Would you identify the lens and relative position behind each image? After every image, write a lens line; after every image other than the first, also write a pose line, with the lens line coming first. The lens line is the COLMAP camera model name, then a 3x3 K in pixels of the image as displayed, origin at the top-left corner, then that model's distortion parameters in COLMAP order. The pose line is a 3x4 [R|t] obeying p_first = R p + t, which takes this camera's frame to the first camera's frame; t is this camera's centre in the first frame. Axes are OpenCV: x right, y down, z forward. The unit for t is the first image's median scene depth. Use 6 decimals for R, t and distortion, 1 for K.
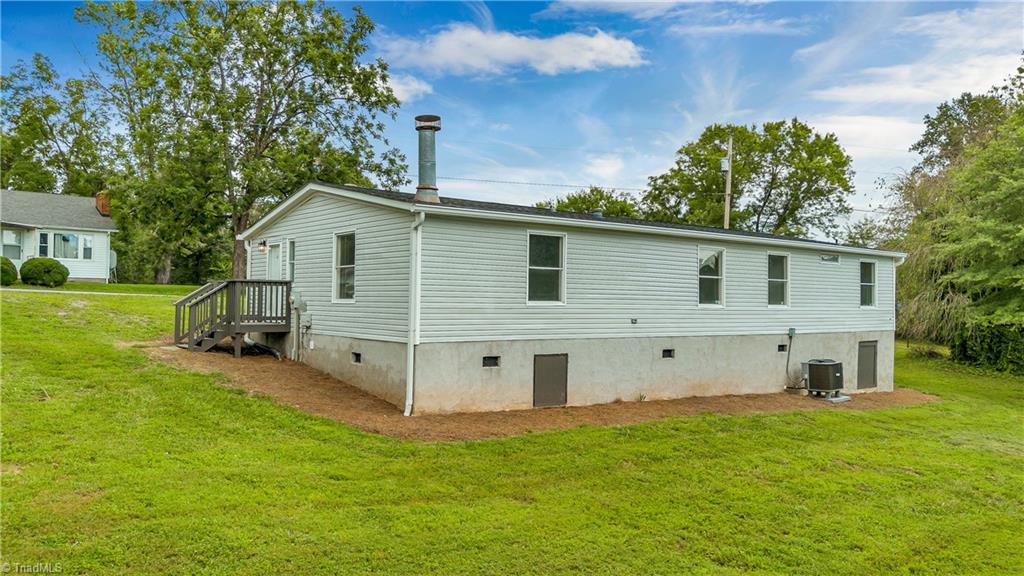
lens RADIAL K [[760.4, 0, 512.0], [0, 760.4, 288.0], [0, 0, 1]] dist [0.003099, 0.000789]
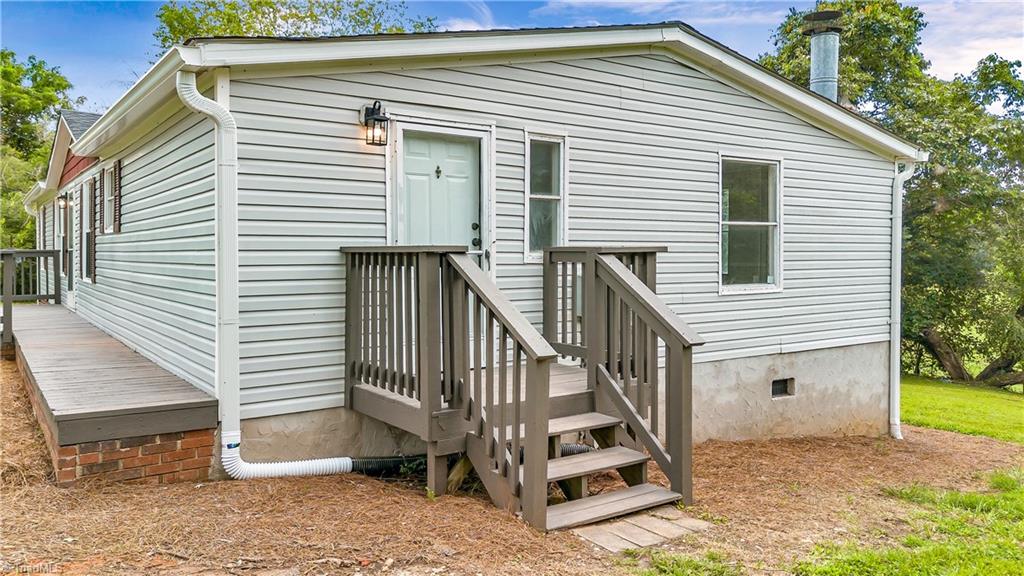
lens RADIAL K [[760.4, 0, 512.0], [0, 760.4, 288.0], [0, 0, 1]] dist [0.003099, 0.000789]
pose [[0.063906, -0.051043, 0.996650, -1.001083], [-0.018739, 0.998454, 0.052337, -0.014810], [-0.997780, -0.022021, 0.062851, 1.466959]]
